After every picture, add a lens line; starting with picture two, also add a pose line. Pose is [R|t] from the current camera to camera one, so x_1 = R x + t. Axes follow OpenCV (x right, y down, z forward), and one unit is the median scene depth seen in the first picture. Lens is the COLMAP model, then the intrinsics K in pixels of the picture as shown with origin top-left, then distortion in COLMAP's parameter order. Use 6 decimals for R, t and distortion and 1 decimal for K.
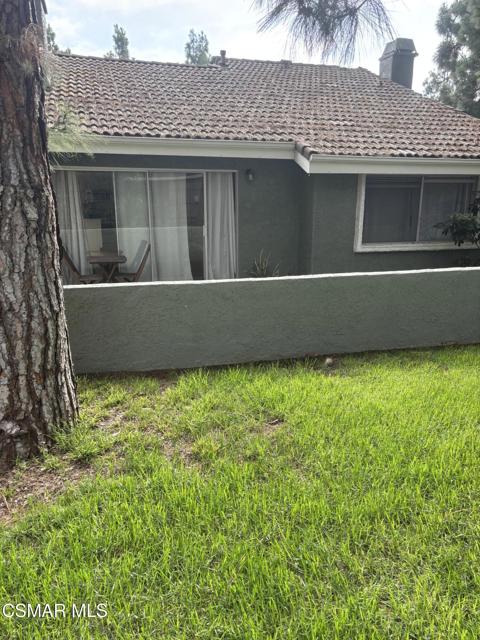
lens RADIAL K [[495.4, 0, 242.6], [0, 495.4, 320.6], [0, 0, 1]] dist [0.030416, -0.020072]
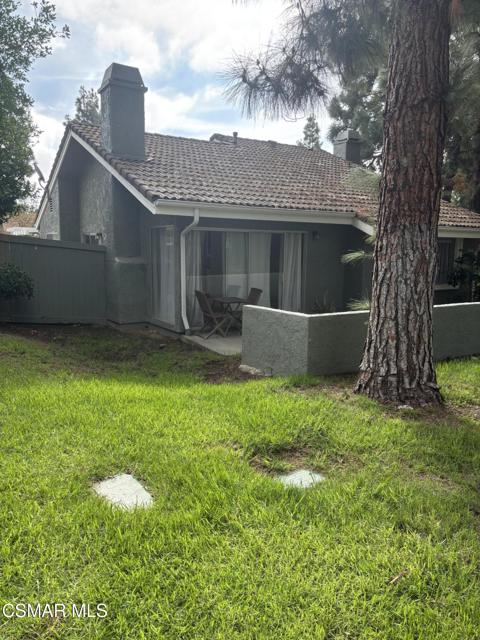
lens RADIAL K [[495.4, 0, 238.6], [0, 495.4, 320.4], [0, 0, 1]] dist [0.030416, -0.020072]
pose [[0.966488, -0.024049, 0.255582, -0.510490], [0.048345, 0.994839, -0.089211, 0.038284], [-0.252118, 0.098578, 0.962662, -0.185282]]
